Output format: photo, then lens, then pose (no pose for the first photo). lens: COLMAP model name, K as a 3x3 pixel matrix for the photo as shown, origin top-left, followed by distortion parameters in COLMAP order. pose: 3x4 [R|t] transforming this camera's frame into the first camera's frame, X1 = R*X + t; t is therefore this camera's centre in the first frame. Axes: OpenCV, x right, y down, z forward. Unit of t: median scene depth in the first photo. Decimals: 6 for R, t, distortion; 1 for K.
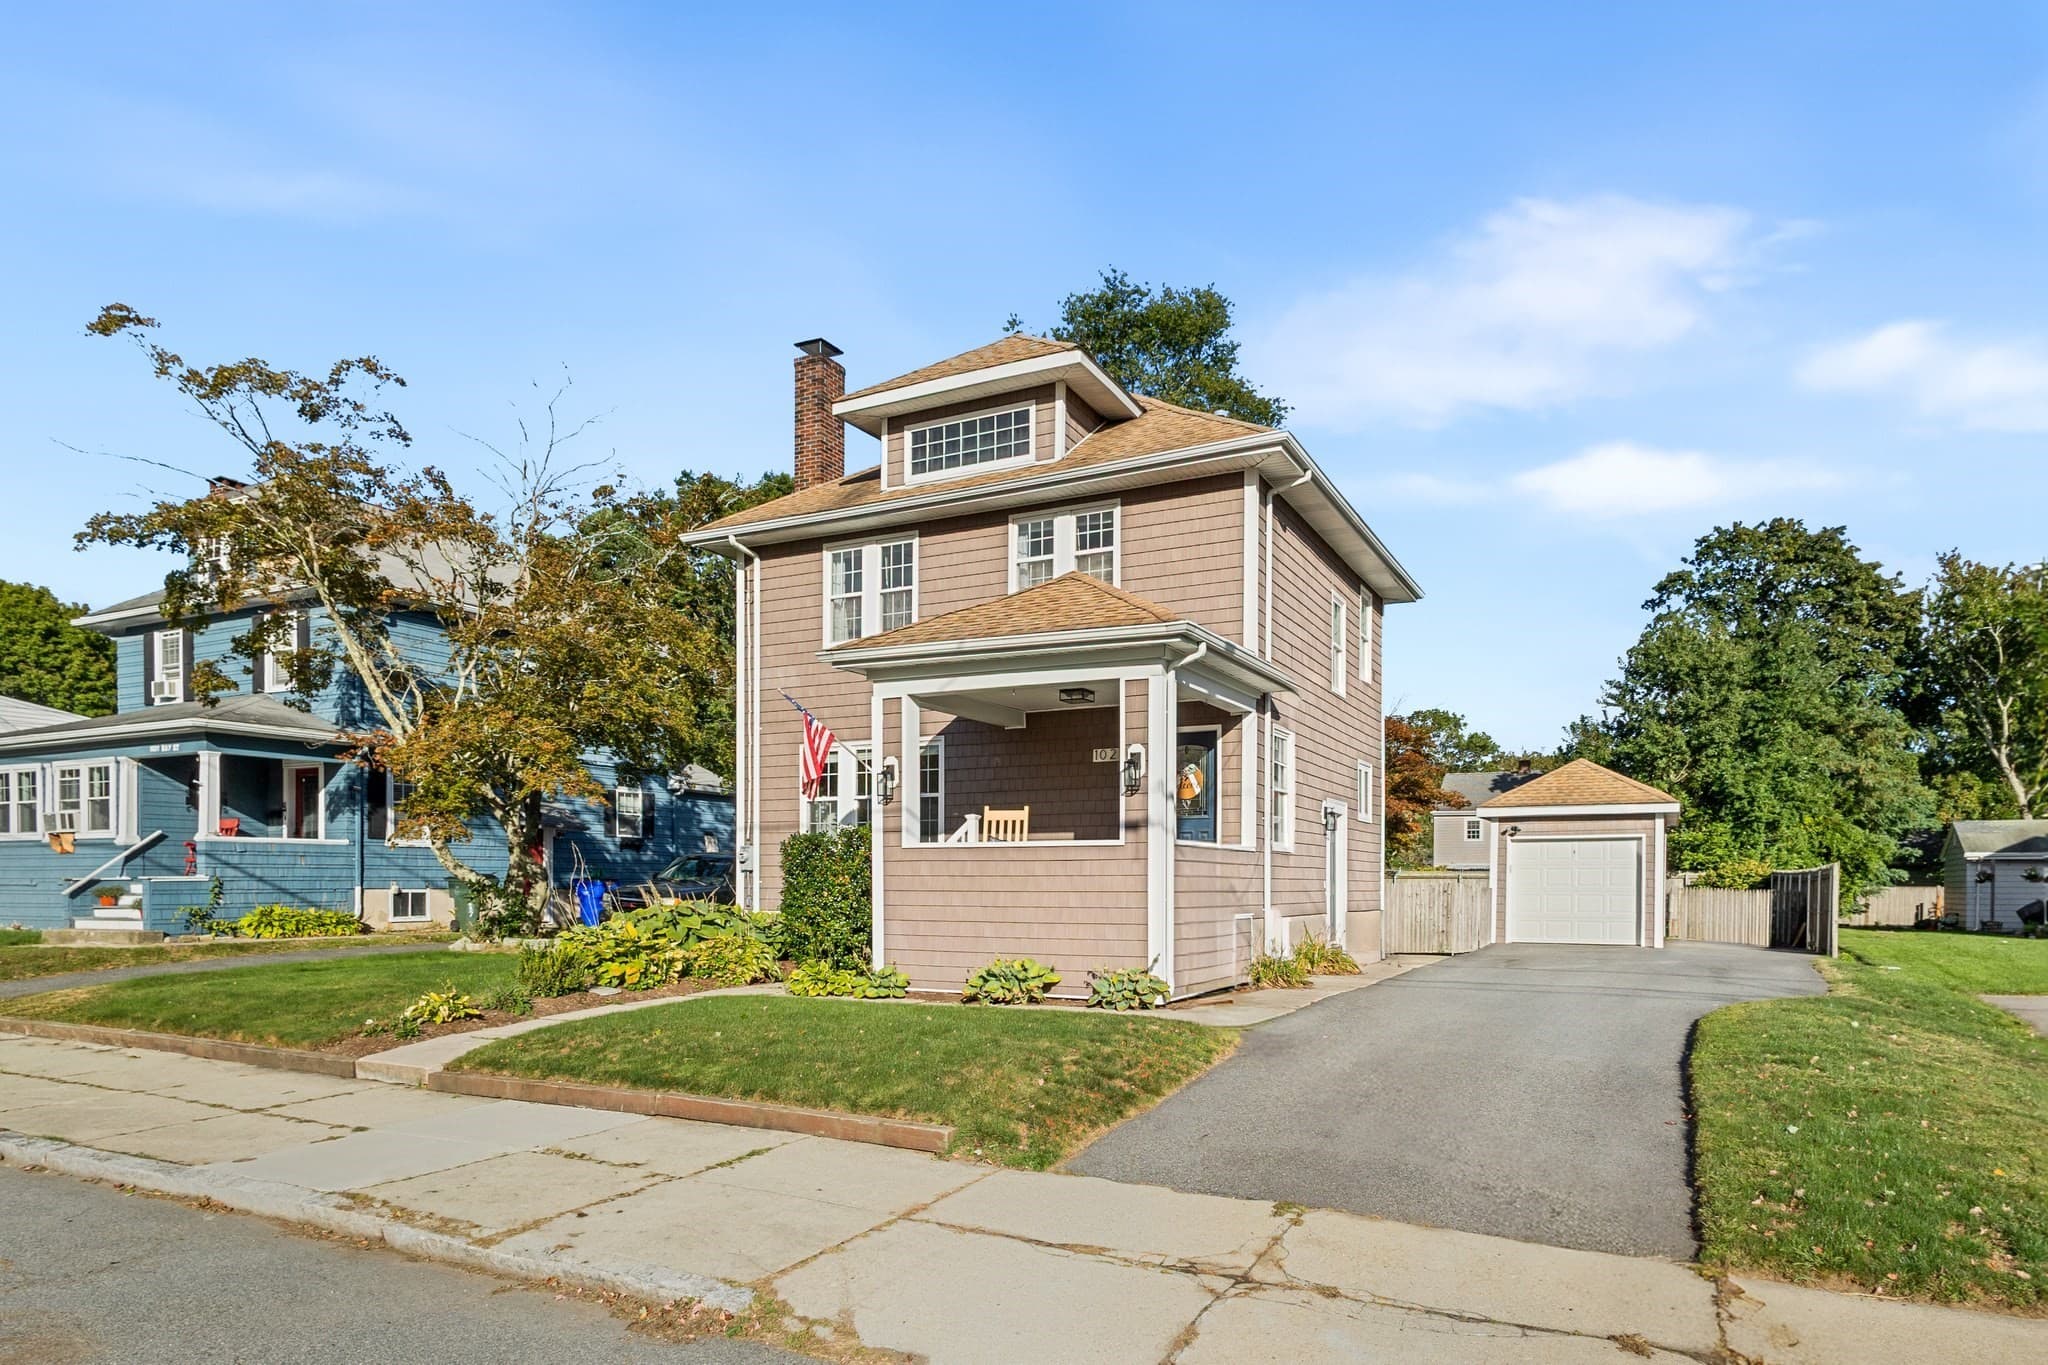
lens RADIAL K [[1199.3, 0, 1065.2], [0, 1199.3, 893.2], [0, 0, 1]] dist [0.012140, 0.001139]
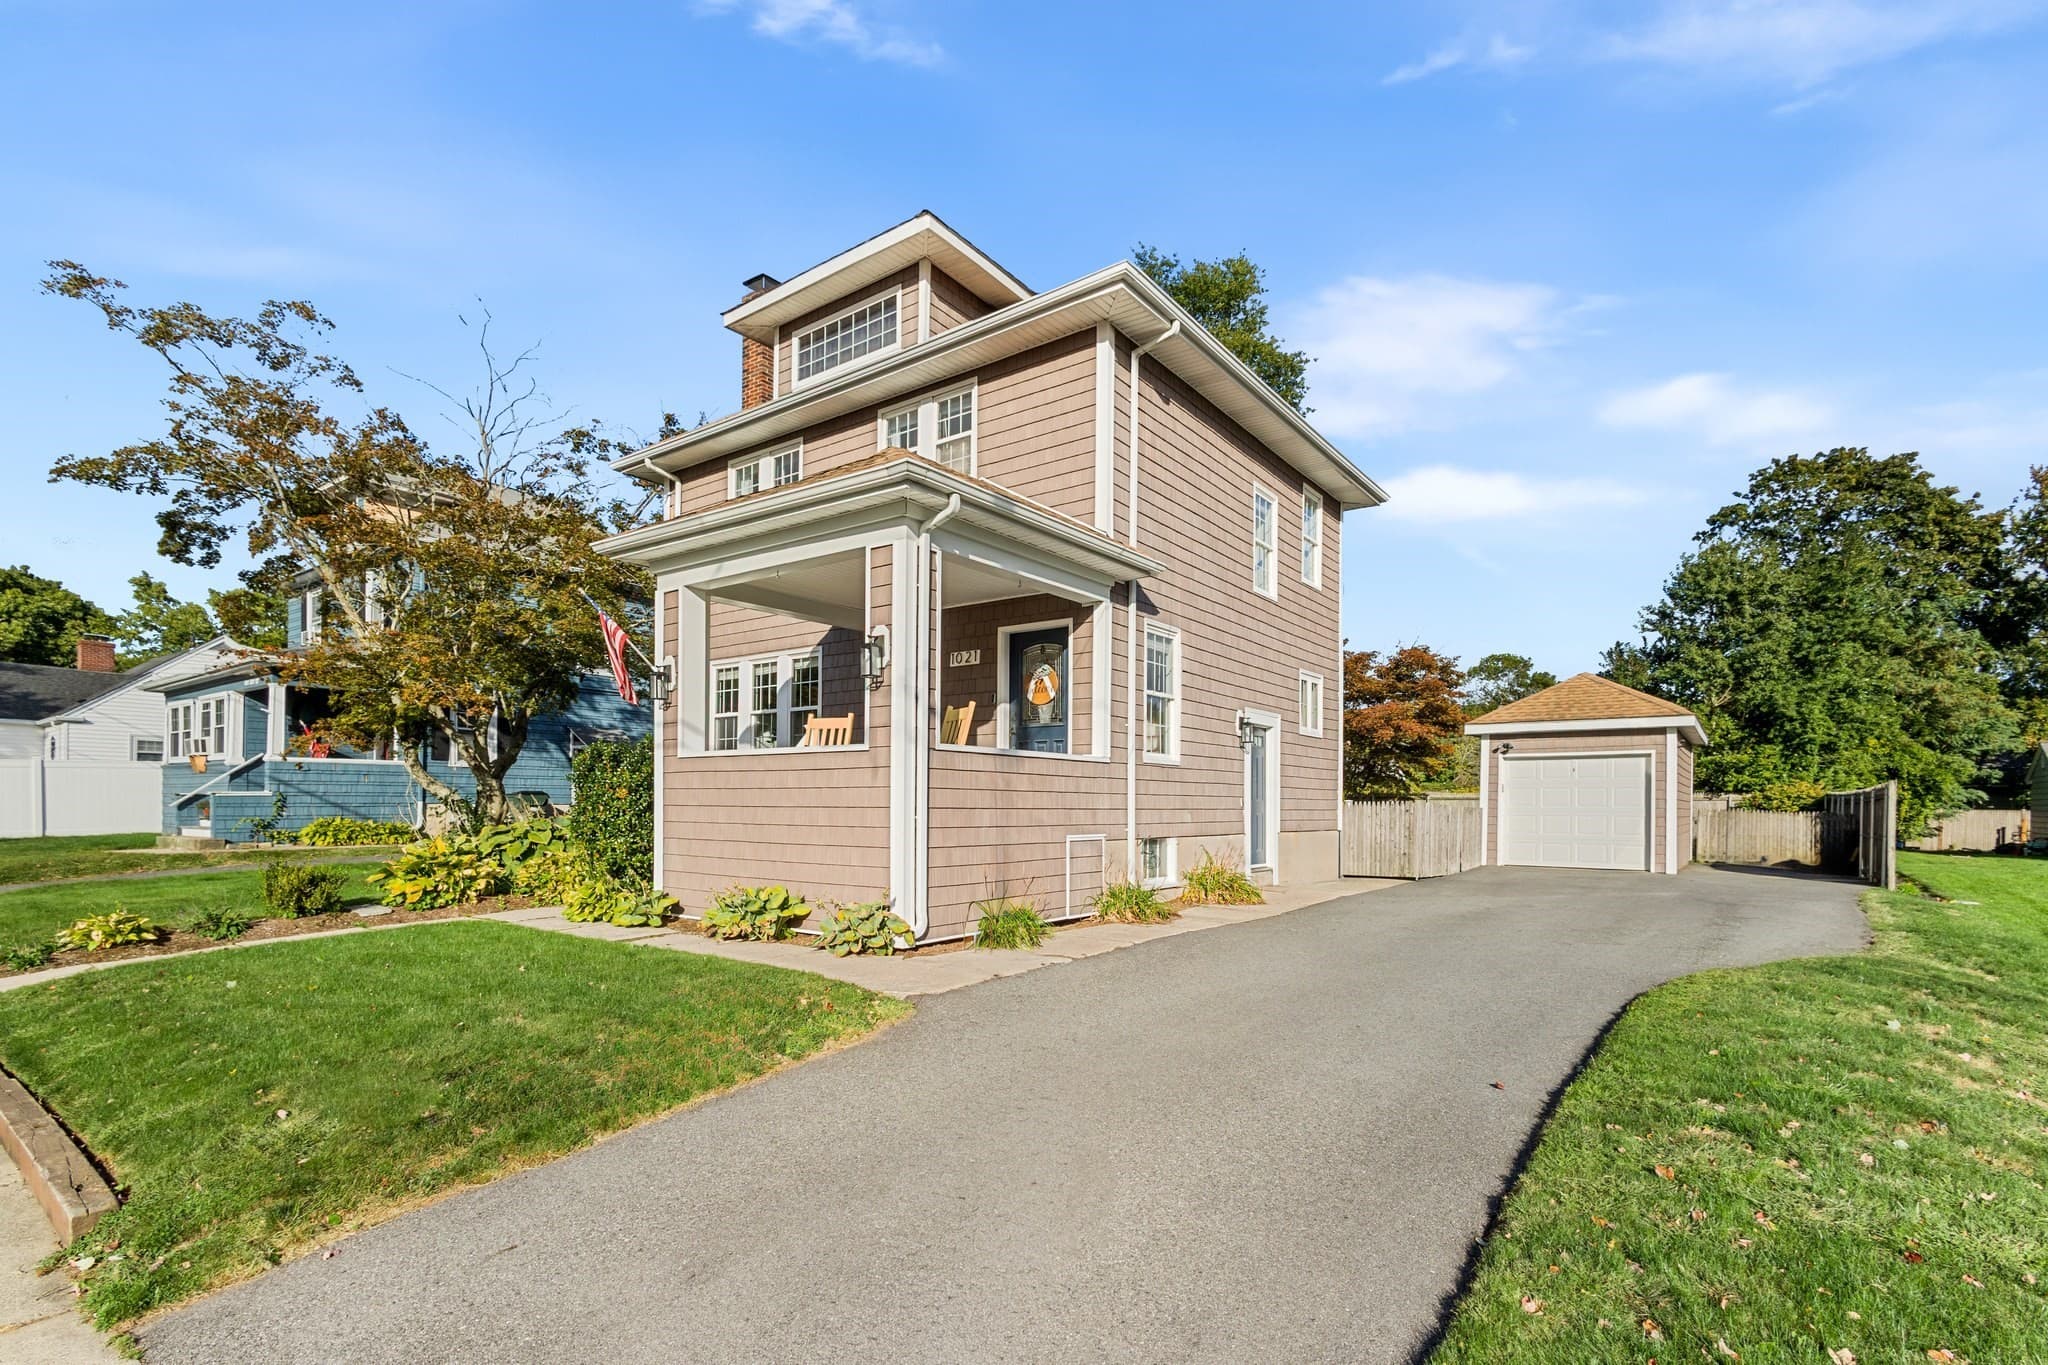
lens RADIAL K [[947.7, 0, 1021.5], [0, 947.7, 802.5], [0, 0, 1]] dist [0.014459, -0.000510]
pose [[0.983892, 0.004246, -0.178712, 0.171839], [-0.005975, 0.999940, -0.009138, 0.000438], [0.178663, 0.010058, 0.983859, 0.247048]]
